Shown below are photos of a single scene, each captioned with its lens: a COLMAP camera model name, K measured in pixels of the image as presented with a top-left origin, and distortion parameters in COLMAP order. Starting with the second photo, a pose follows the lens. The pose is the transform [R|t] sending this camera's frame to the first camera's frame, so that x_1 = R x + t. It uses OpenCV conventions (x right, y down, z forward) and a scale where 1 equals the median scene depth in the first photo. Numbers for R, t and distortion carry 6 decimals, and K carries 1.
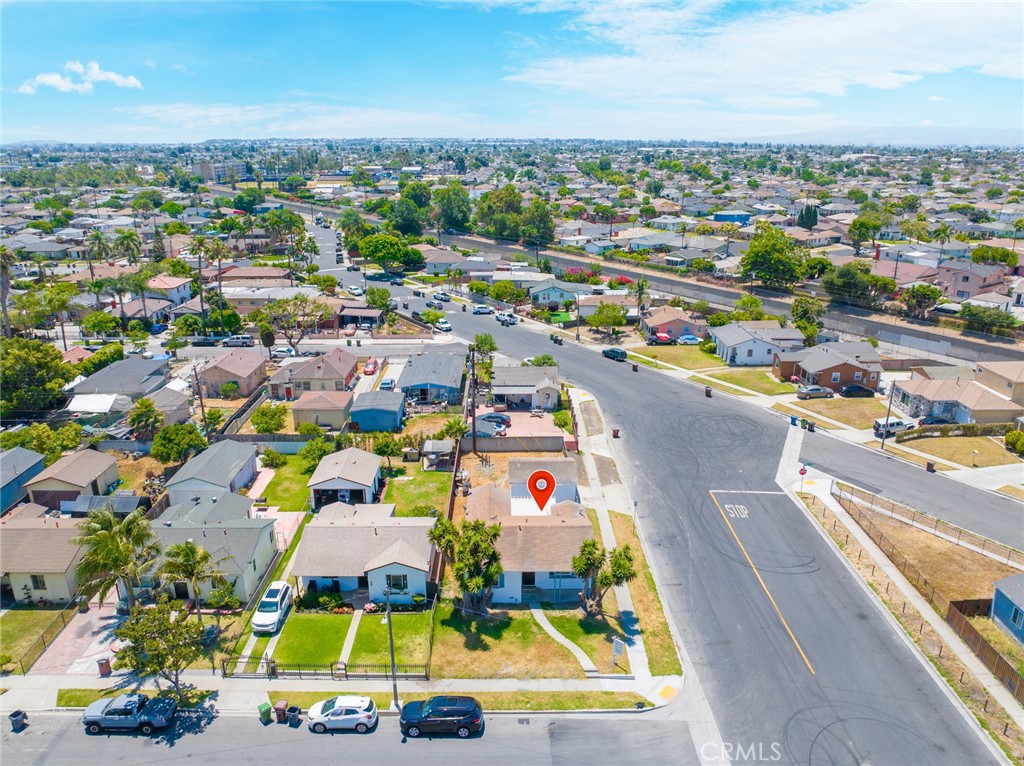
lens RADIAL K [[724.5, 0, 512.6], [0, 724.5, 382.1], [0, 0, 1]] dist [-0.054301, 0.024344]
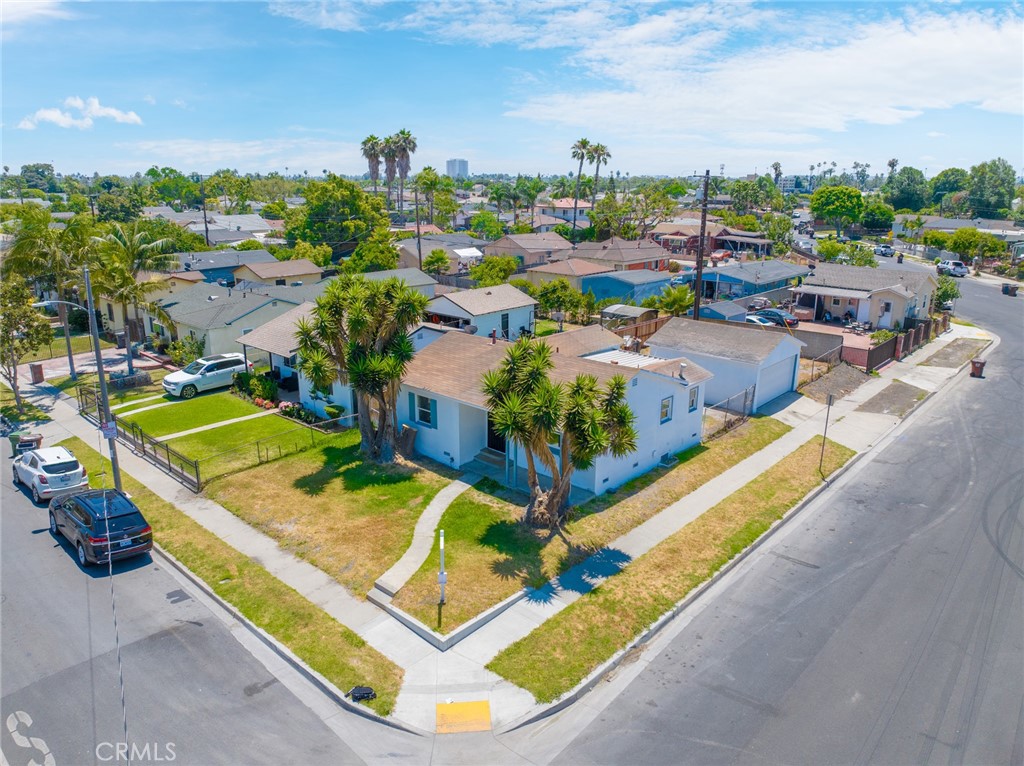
lens RADIAL K [[724.5, 0, 510.5], [0, 724.5, 386.2], [0, 0, 1]] dist [-0.054301, 0.024344]
pose [[0.732215, 0.193947, -0.652874, 0.397792], [-0.220913, 0.974401, 0.041702, 0.234069], [0.644250, 0.113694, 0.756317, 0.666896]]
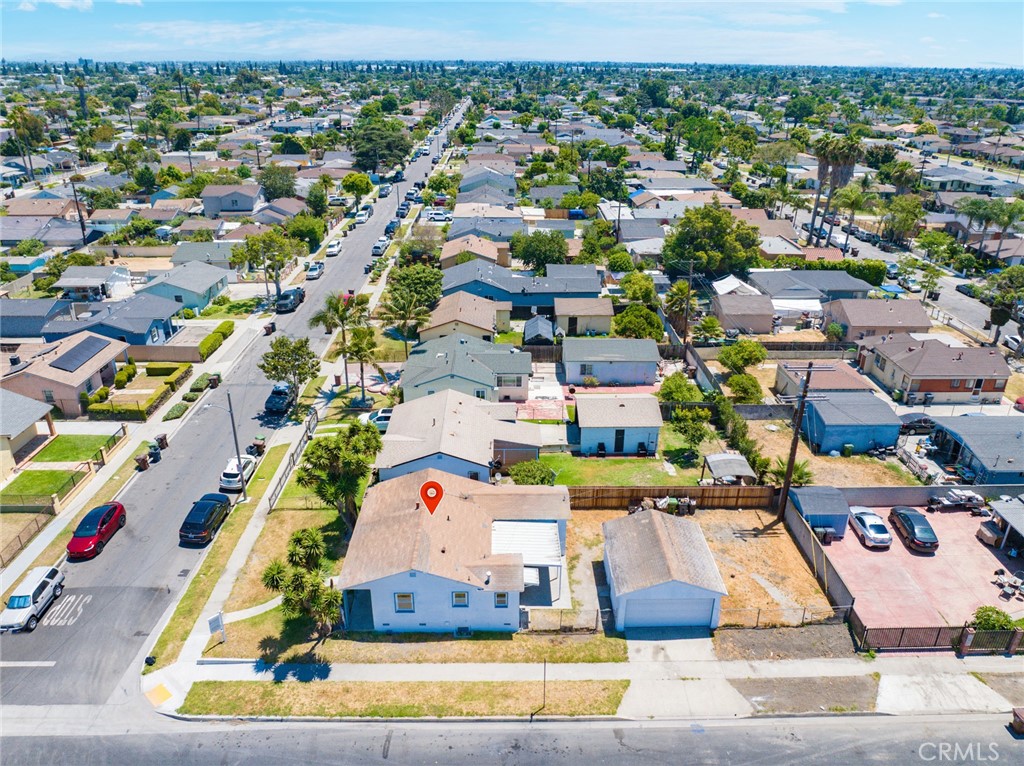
lens RADIAL K [[724.5, 0, 515.1], [0, 724.5, 383.8], [0, 0, 1]] dist [-0.054301, 0.024344]
pose [[0.000943, 0.412648, -0.910890, 0.719969], [-0.321136, 0.862768, 0.390515, -0.265225], [0.947032, 0.292152, 0.133330, 1.067697]]
